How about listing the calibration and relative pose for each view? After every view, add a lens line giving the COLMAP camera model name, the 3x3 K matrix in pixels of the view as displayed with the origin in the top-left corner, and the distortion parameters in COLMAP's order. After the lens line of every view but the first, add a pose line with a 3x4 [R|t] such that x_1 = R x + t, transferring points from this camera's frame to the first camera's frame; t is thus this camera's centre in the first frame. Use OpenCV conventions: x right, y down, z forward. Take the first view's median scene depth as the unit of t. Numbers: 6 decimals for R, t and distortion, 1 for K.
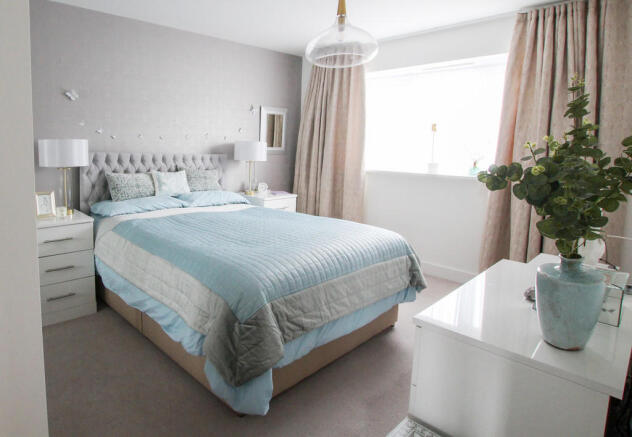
lens RADIAL K [[369.2, 0, 316.0], [0, 369.2, 218.5], [0, 0, 1]] dist [-0.000072, -0.000010]
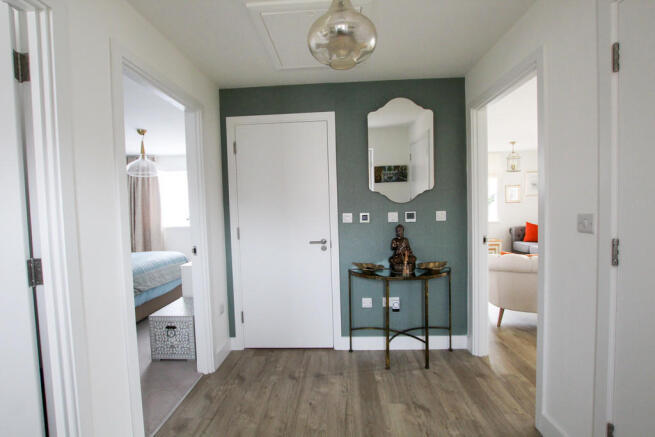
lens RADIAL K [[304.9, 0, 327.5], [0, 304.9, 218.5], [0, 0, 1]] dist [-0.023263, 0.000656]
pose [[0.817484, -0.087766, 0.569224, -0.066907], [0.168220, 0.981610, -0.090239, 0.122026], [-0.550837, 0.169524, 0.817215, -0.838357]]
